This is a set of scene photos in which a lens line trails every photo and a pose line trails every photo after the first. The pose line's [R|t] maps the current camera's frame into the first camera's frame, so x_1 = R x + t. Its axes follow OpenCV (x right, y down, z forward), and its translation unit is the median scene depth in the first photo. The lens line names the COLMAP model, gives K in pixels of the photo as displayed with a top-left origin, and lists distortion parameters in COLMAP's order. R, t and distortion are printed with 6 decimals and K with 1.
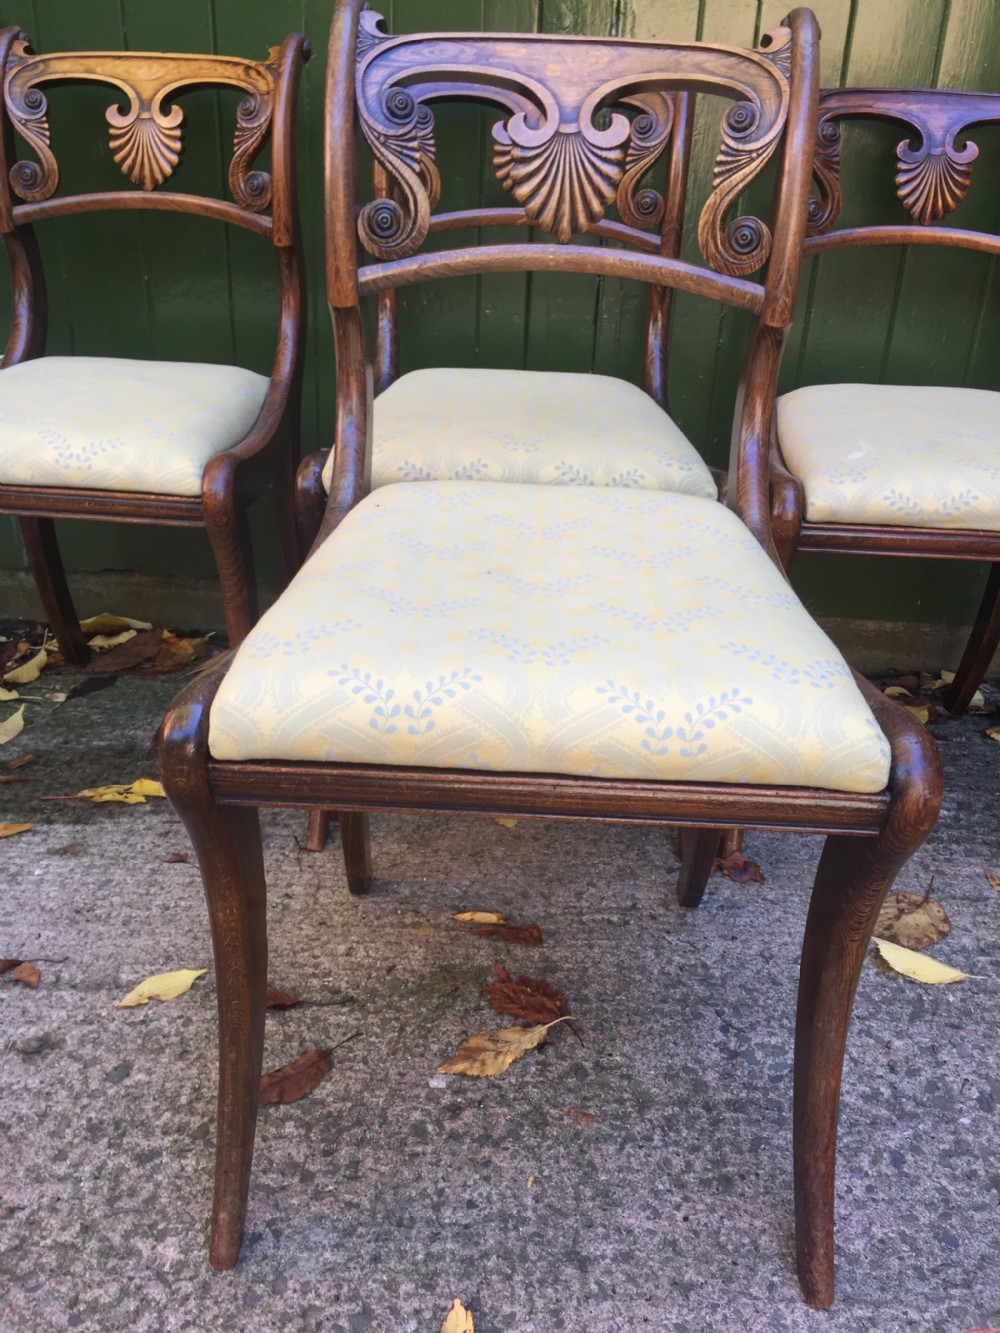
lens RADIAL K [[1148.6, 0, 509.9], [0, 1148.6, 684.2], [0, 0, 1]] dist [0.083406, -0.128925]
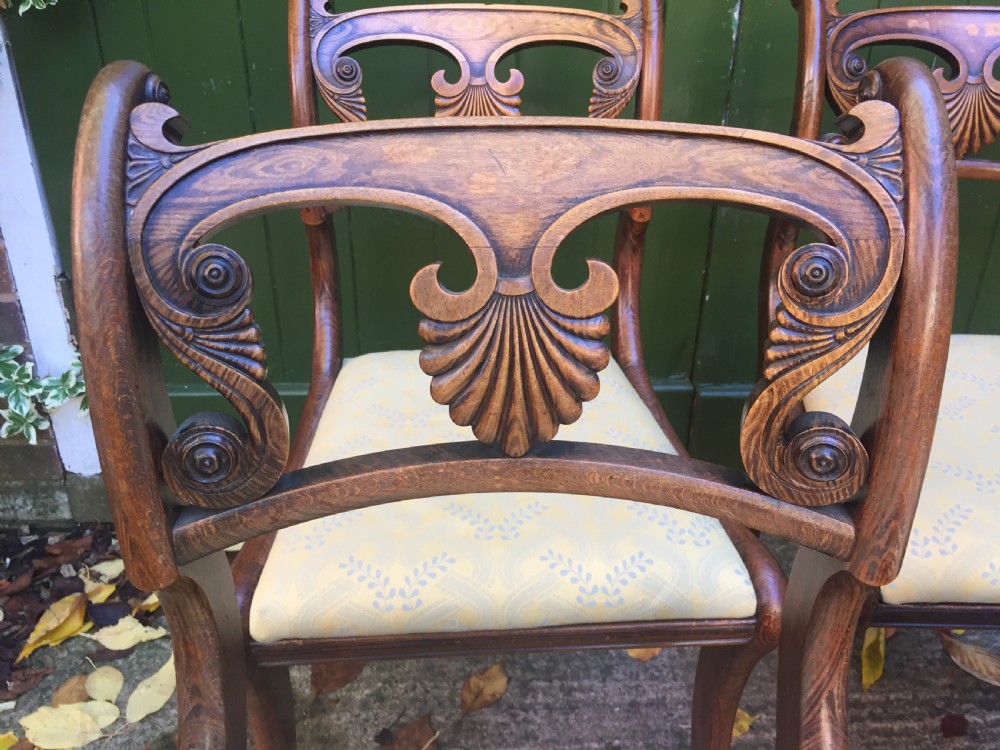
lens RADIAL K [[861.6, 0, 502.3], [0, 861.6, 371.3], [0, 0, 1]] dist [0.083406, -0.128925]
pose [[0.996117, -0.067999, 0.055927, -0.247048], [0.065676, 0.996941, 0.042381, -0.354039], [-0.058638, -0.038543, 0.997535, 0.368994]]
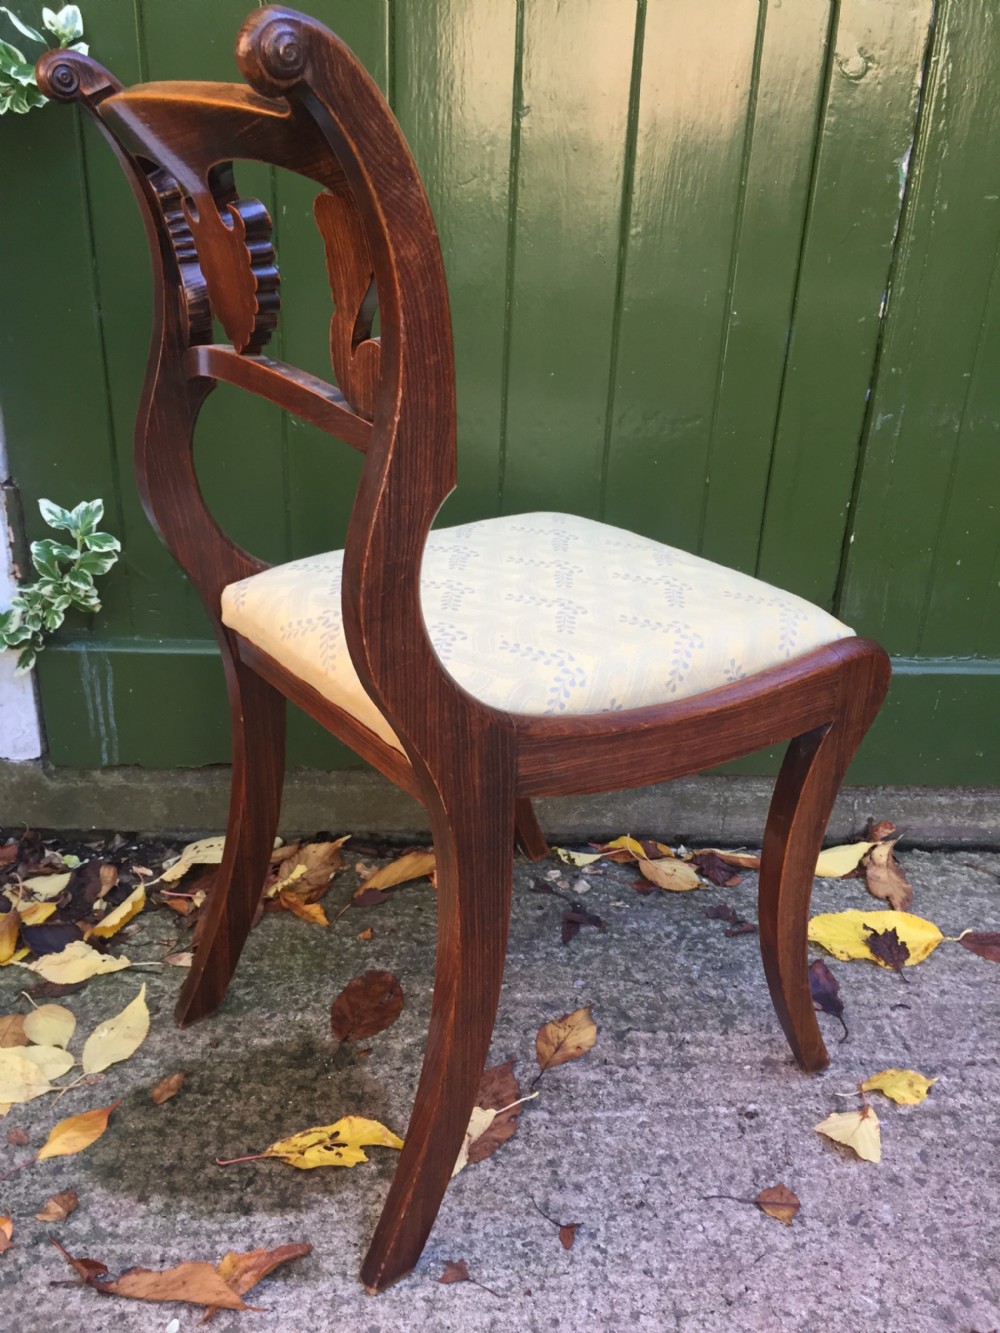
lens RADIAL K [[1148.6, 0, 502.3], [0, 1148.6, 671.2], [0, 0, 1]] dist [0.083406, -0.128925]
pose [[0.995499, -0.041193, 0.085357, -0.373283], [0.042536, 0.998997, -0.013975, -0.242382], [-0.084695, 0.017543, 0.996252, 0.367528]]
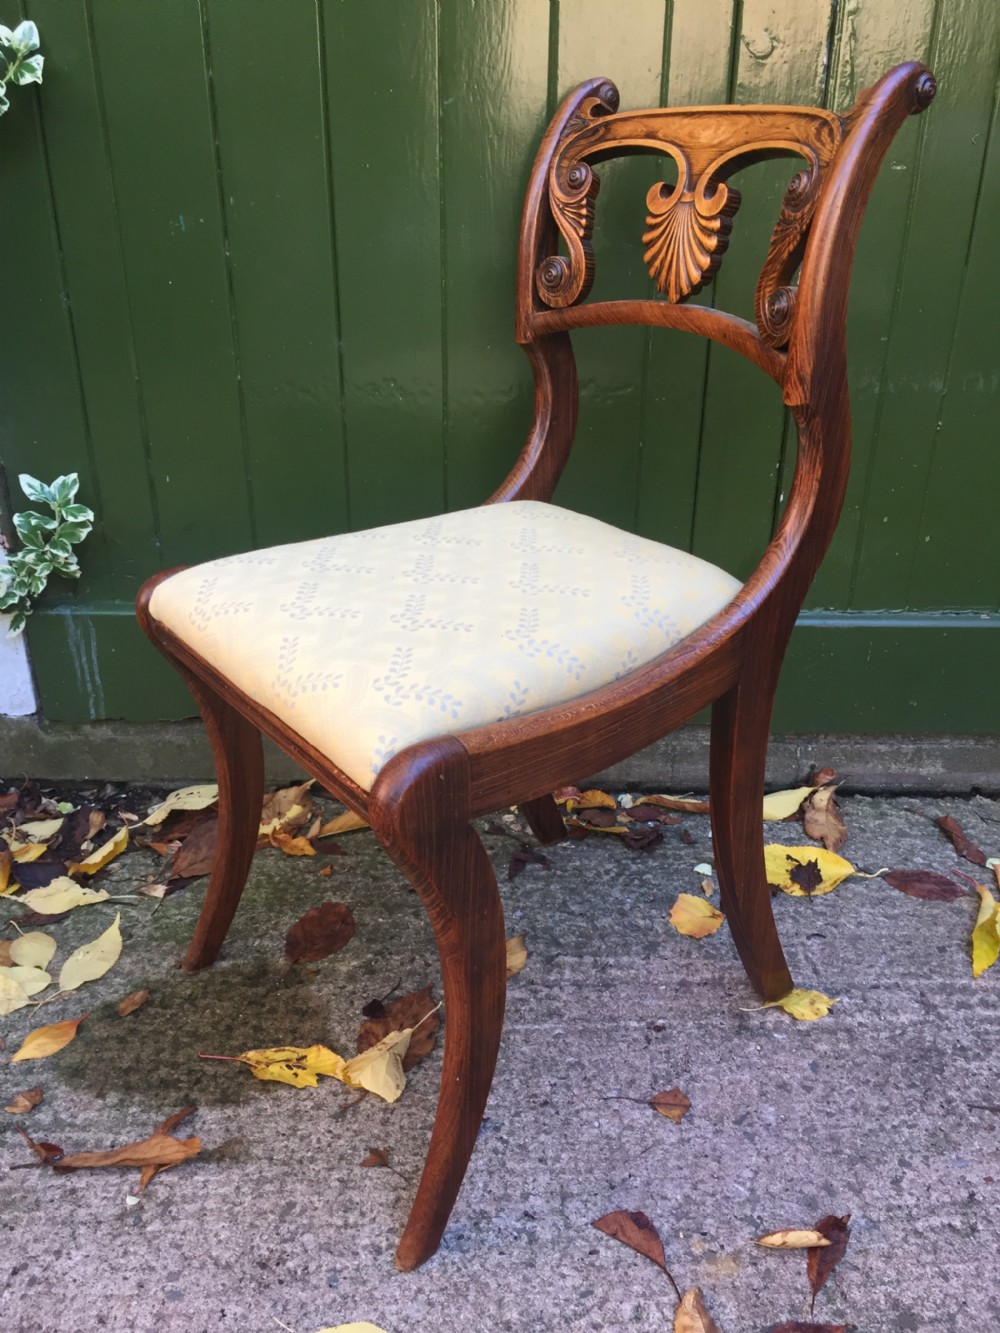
lens RADIAL K [[1148.6, 0, 505.1], [0, 1148.6, 670.9], [0, 0, 1]] dist [0.083406, -0.128925]
pose [[0.998080, -0.053236, 0.031670, -0.250382], [0.053104, 0.998577, 0.004997, -0.213672], [-0.031890, -0.003305, 0.999486, 0.272738]]
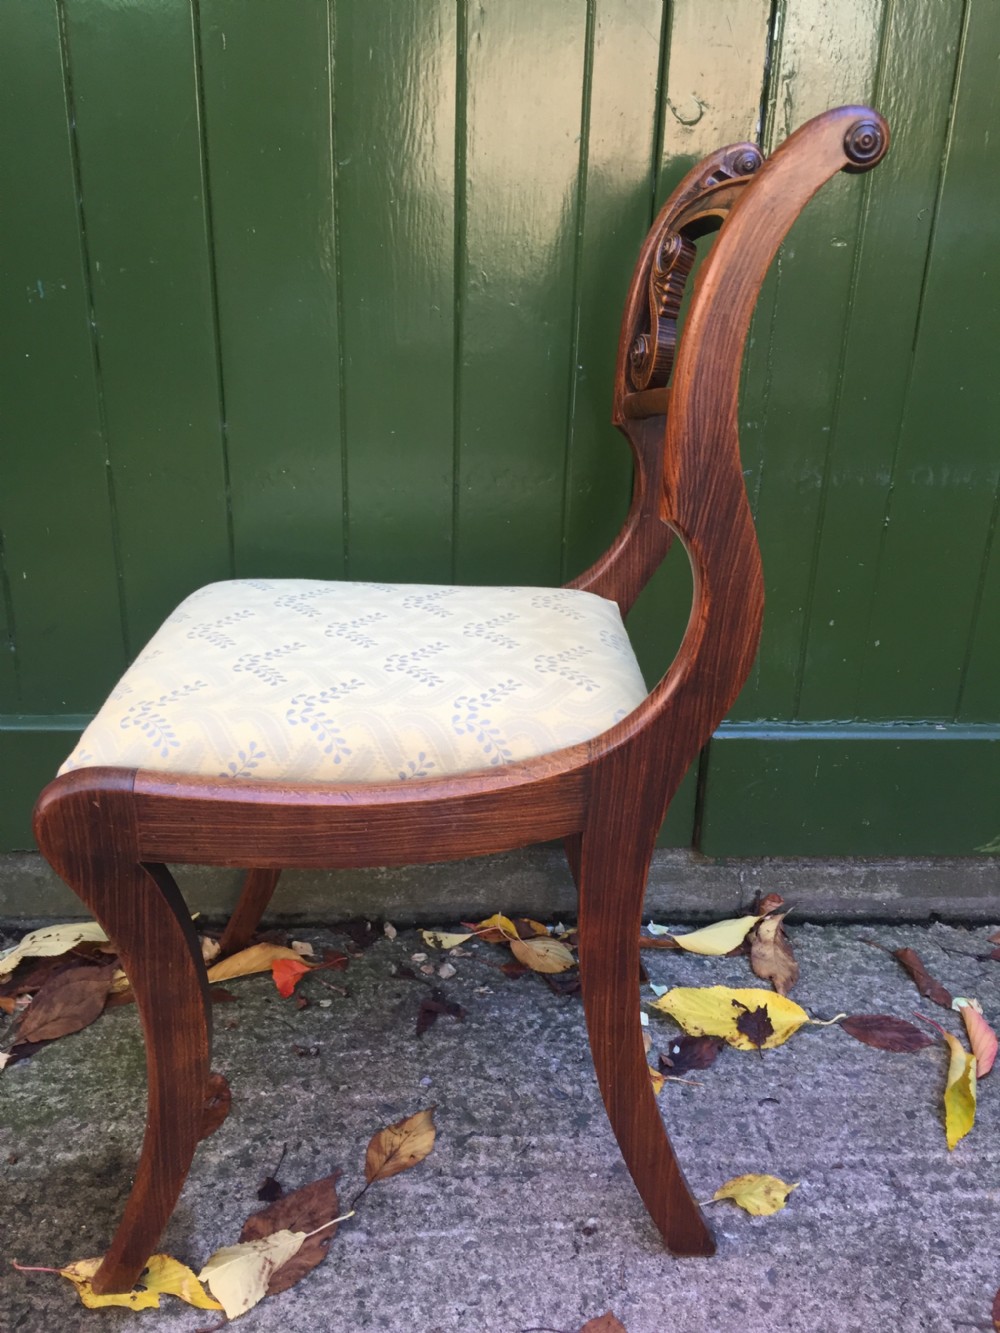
lens RADIAL K [[1148.6, 0, 504.2], [0, 1148.6, 671.2], [0, 0, 1]] dist [0.083406, -0.128925]
pose [[0.994433, -0.052511, 0.091355, -0.216865], [0.058041, 0.996571, -0.058963, -0.254976], [-0.087946, 0.063937, 0.994071, 0.419635]]
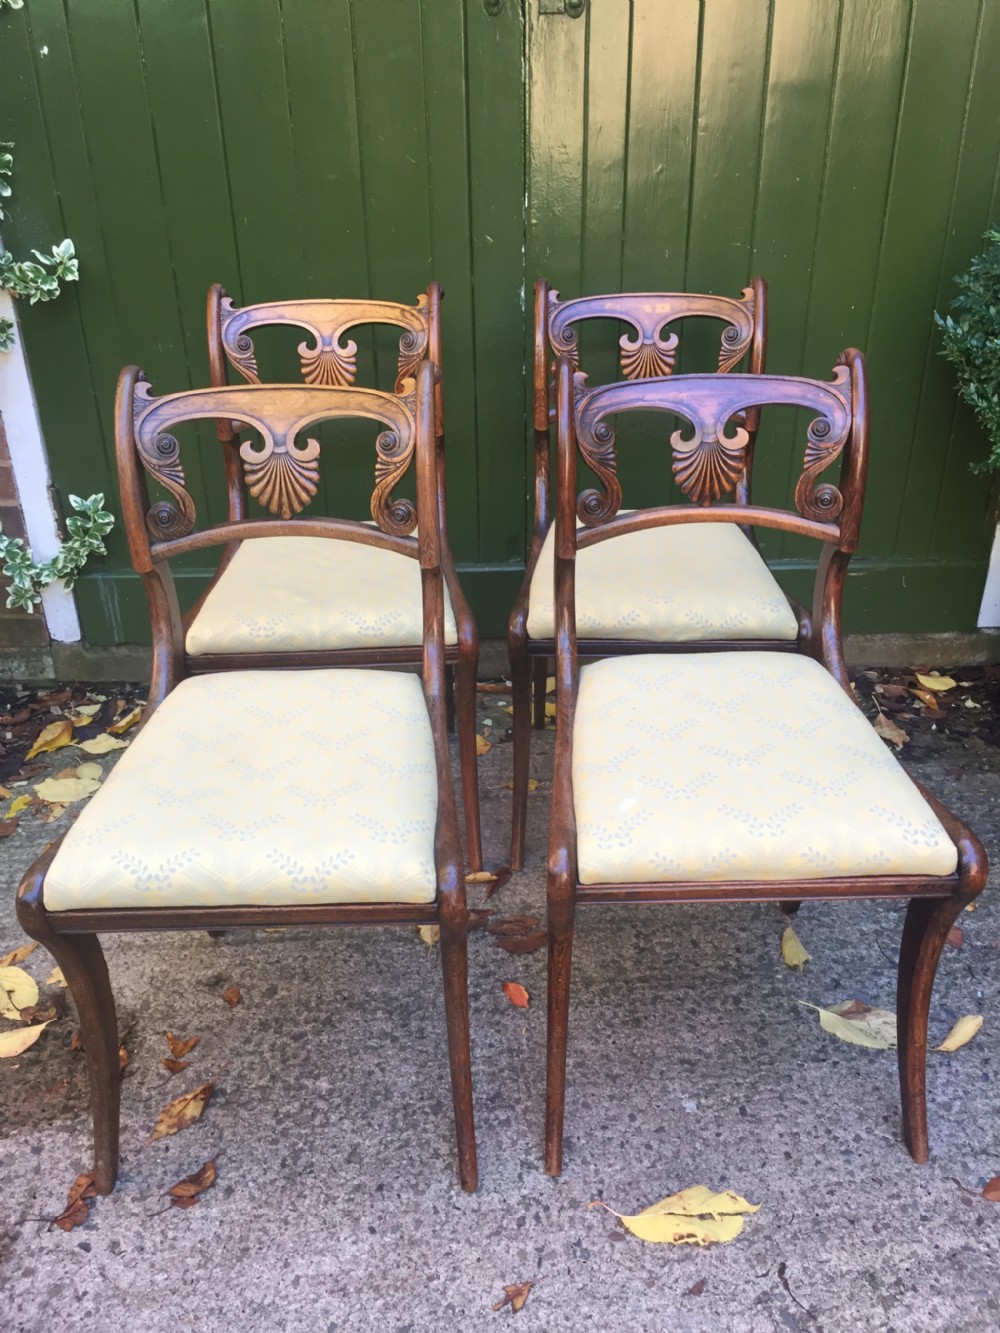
lens RADIAL K [[1148.6, 0, 507.0], [0, 1148.6, 669.6], [0, 0, 1]] dist [0.083406, -0.128925]
pose [[0.996551, -0.077960, 0.028419, -0.012517], [0.076808, 0.996259, 0.039594, -0.153186], [-0.031399, -0.037274, 0.998812, -0.604829]]
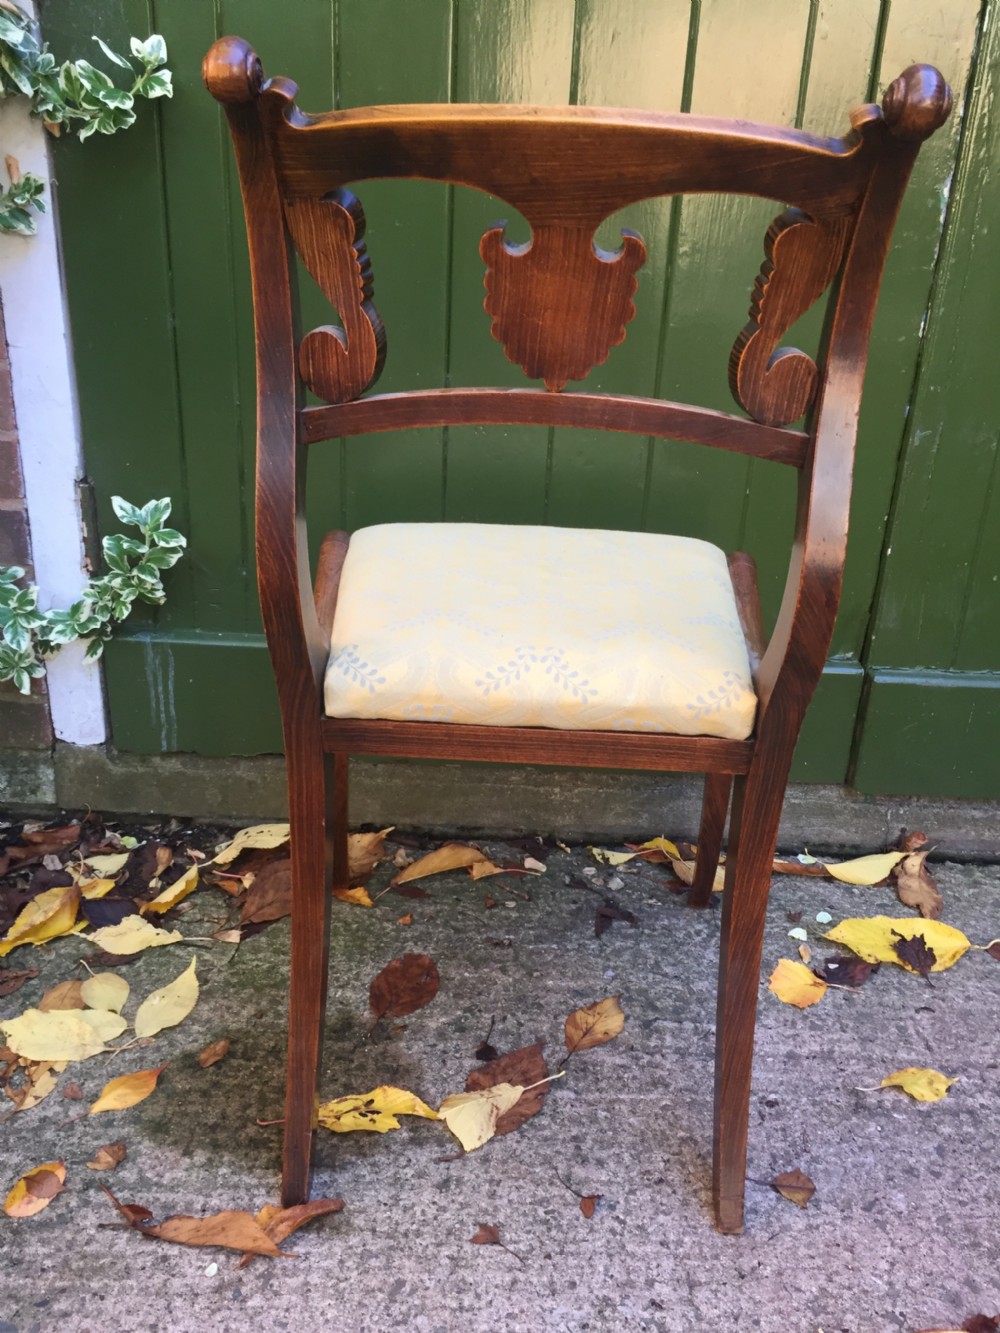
lens RADIAL K [[1148.6, 0, 501.9], [0, 1148.6, 672.1], [0, 0, 1]] dist [0.083406, -0.128925]
pose [[0.999099, -0.012344, 0.040602, -0.366504], [0.013698, 0.999353, -0.033244, -0.217069], [-0.040165, 0.033771, 0.998622, 0.320283]]
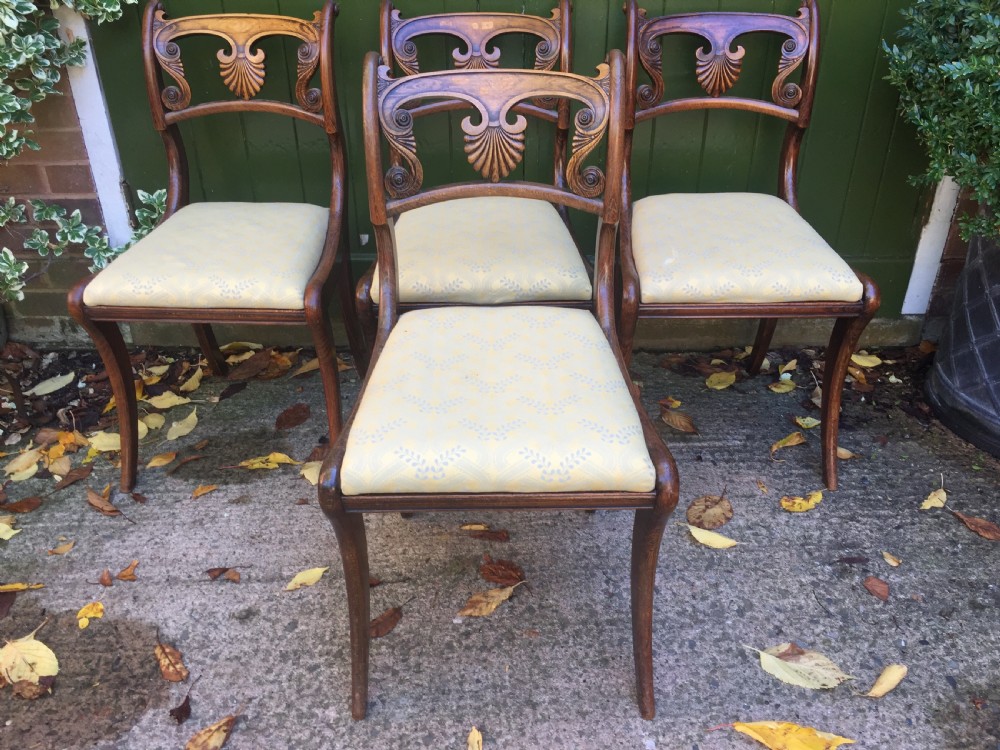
lens RADIAL K [[861.6, 0, 504.0], [0, 861.6, 375.3], [0, 0, 1]] dist [0.083406, -0.128925]
pose [[0.998096, -0.061080, 0.008635, 0.026363], [0.059906, 0.993132, 0.100502, -0.193188], [-0.014714, -0.099793, 0.994899, -0.379046]]
